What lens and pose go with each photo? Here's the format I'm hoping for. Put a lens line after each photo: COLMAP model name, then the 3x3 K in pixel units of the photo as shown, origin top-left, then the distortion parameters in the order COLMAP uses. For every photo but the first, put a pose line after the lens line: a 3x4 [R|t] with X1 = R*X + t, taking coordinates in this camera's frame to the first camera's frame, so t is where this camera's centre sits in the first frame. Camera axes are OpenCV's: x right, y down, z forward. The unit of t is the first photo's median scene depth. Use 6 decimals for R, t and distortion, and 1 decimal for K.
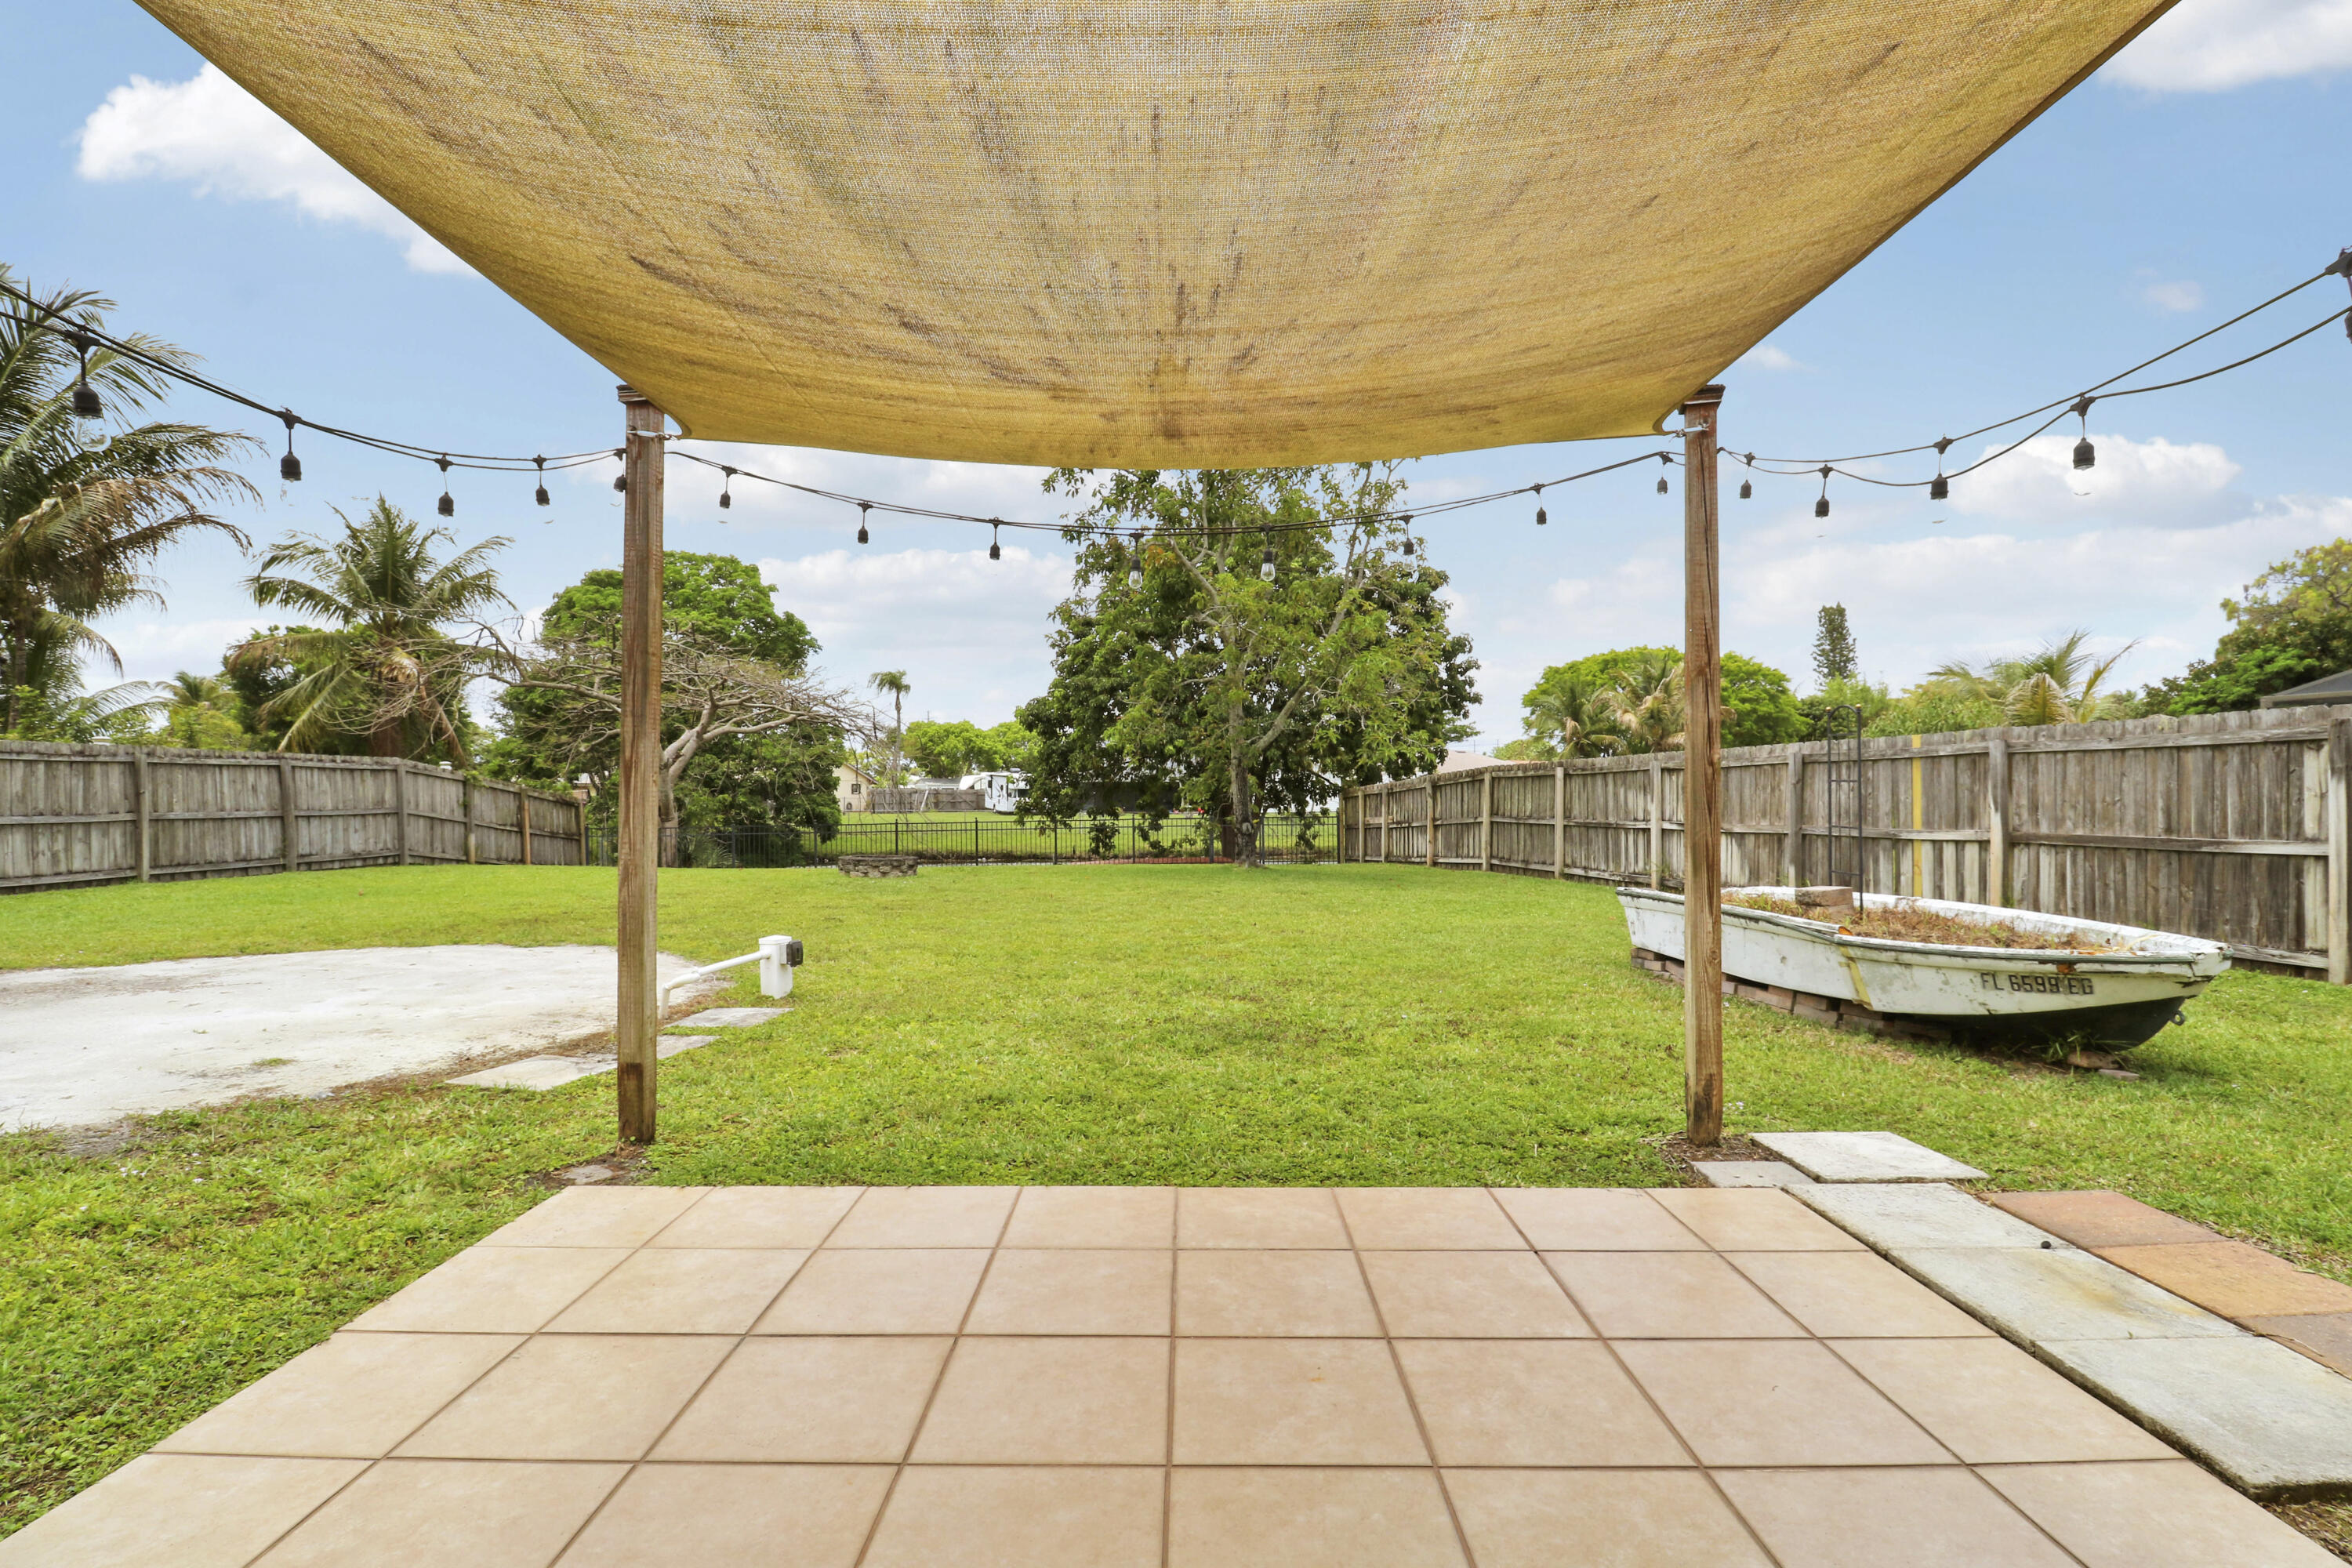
lens RADIAL K [[1084.9, 0, 1176.1], [0, 1084.9, 798.2], [0, 0, 1]] dist [-0.010470, -0.000187]
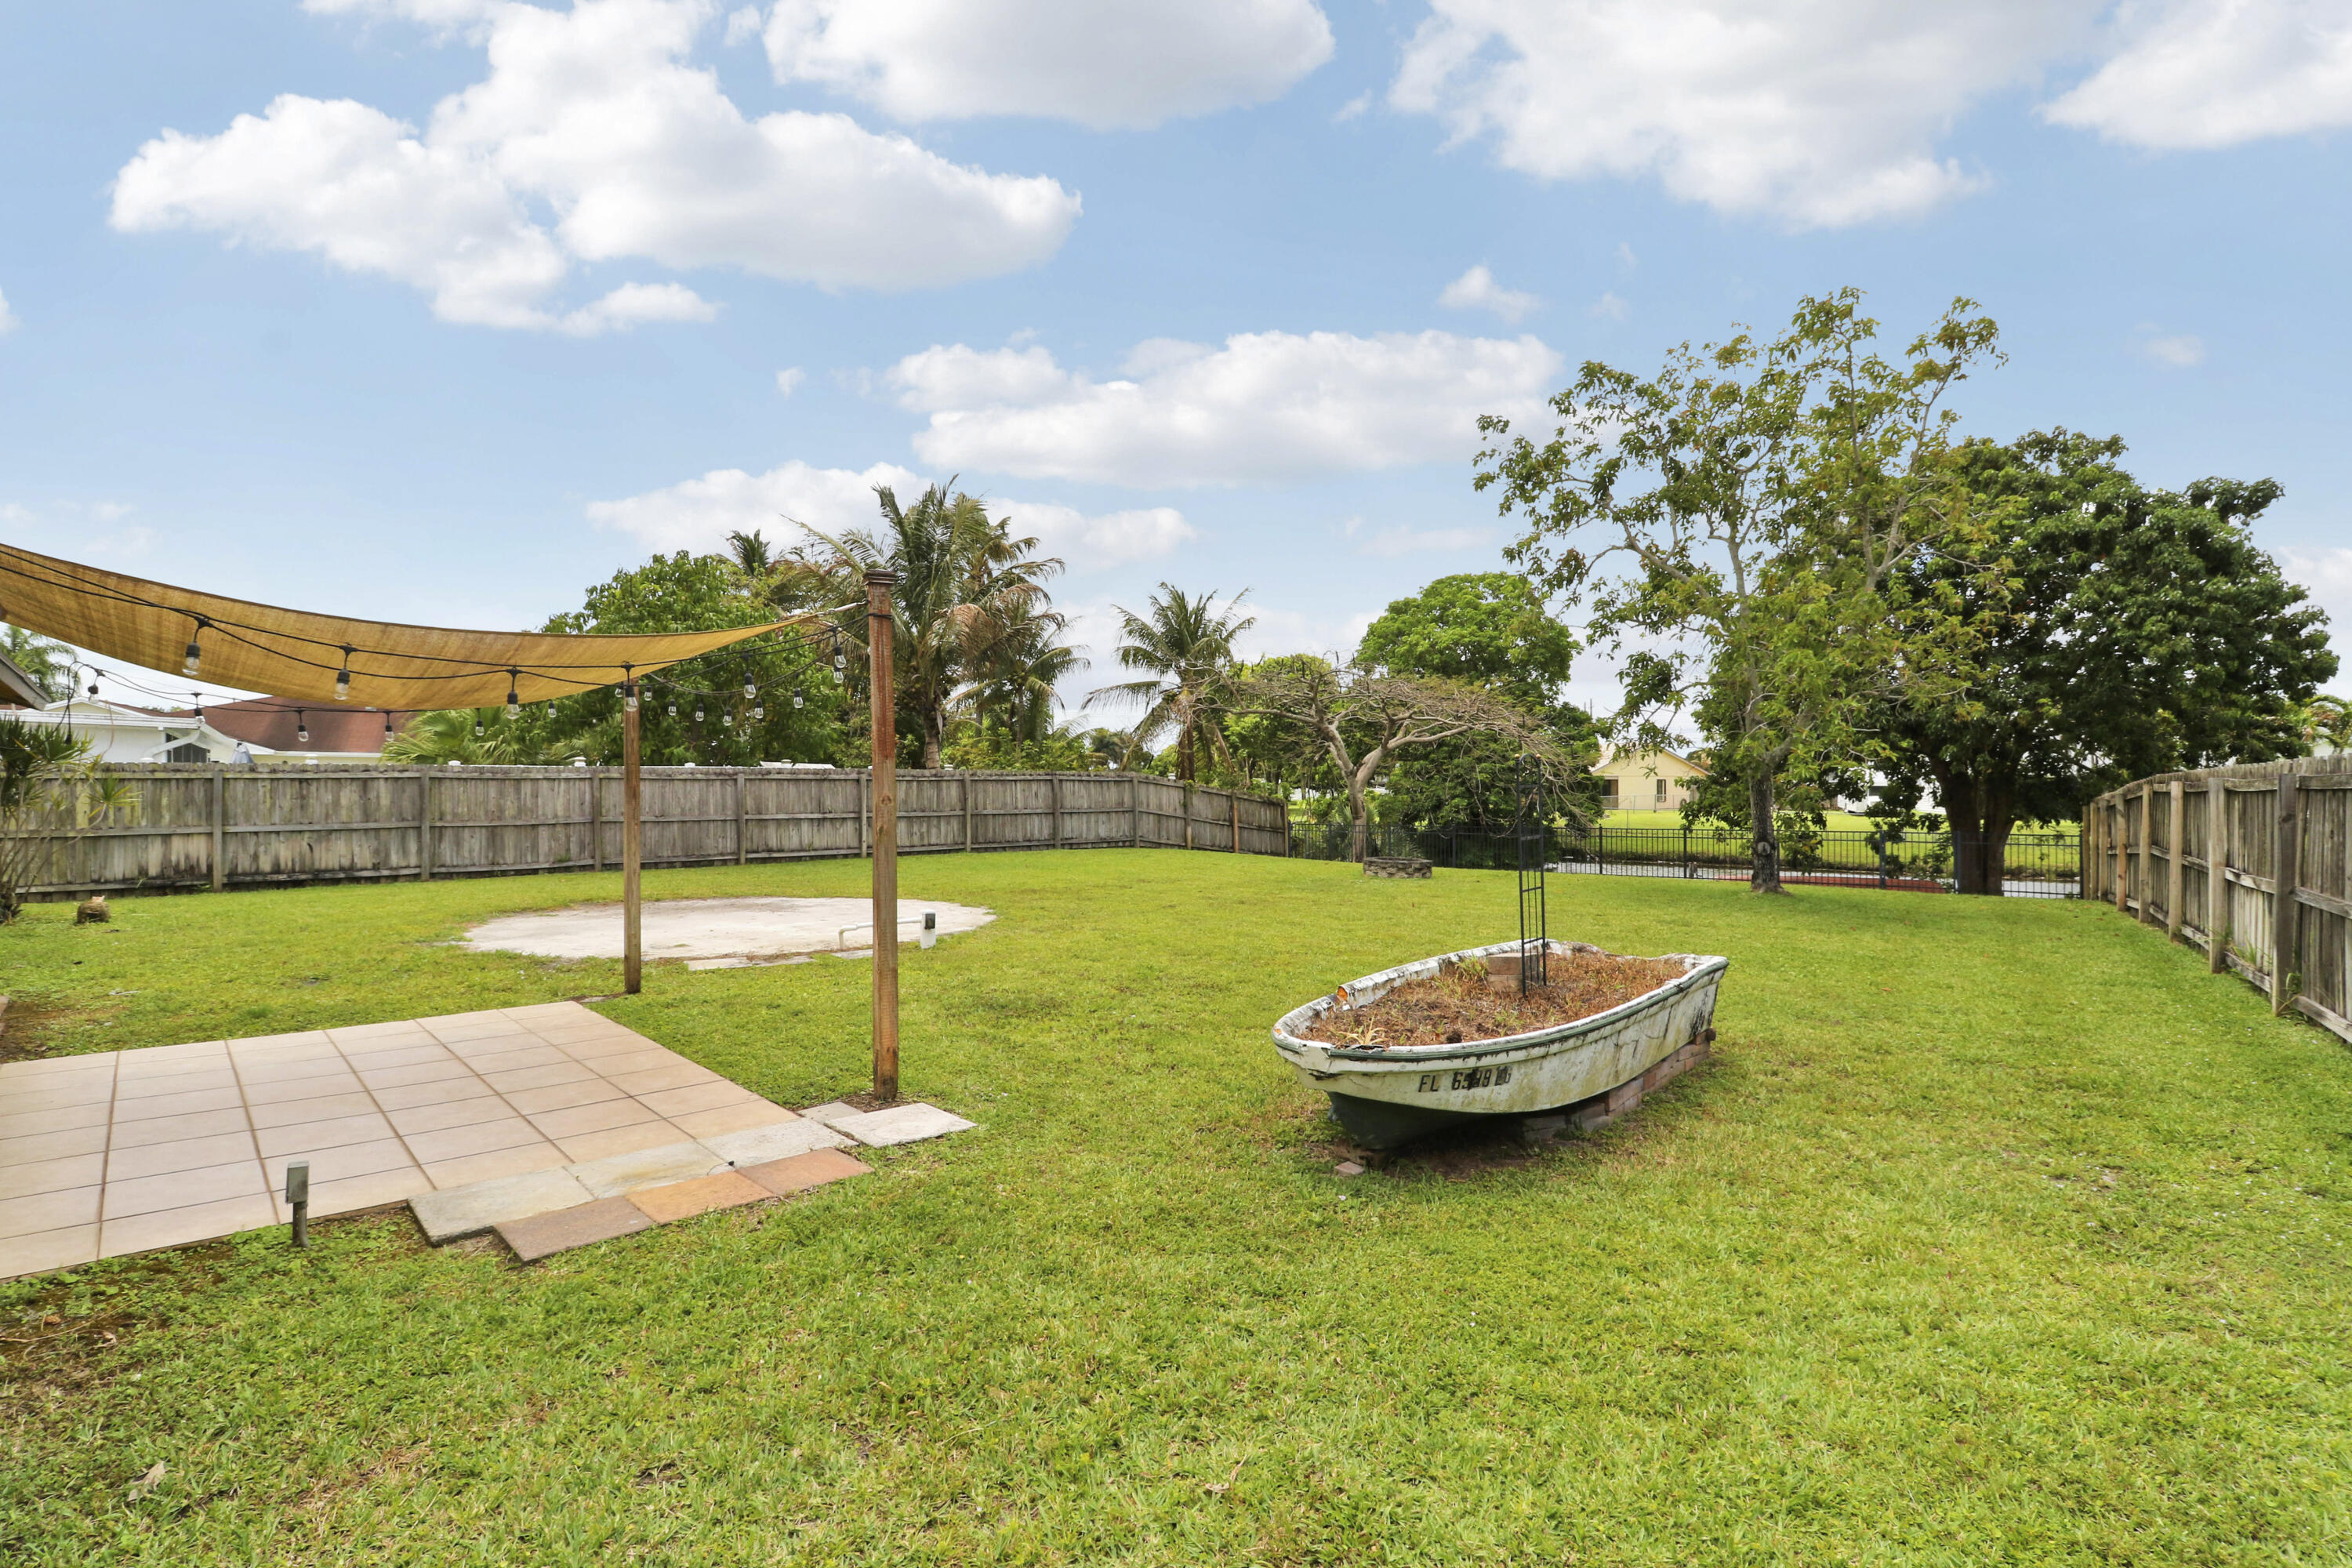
lens RADIAL K [[1084.9, 0, 1185.0], [0, 1084.9, 778.9], [0, 0, 1]] dist [-0.010470, -0.000187]
pose [[0.697045, -0.002707, -0.717022, 0.396949], [-0.004502, 0.999957, -0.008152, -0.019097], [0.717013, 0.008910, 0.697003, 0.066779]]
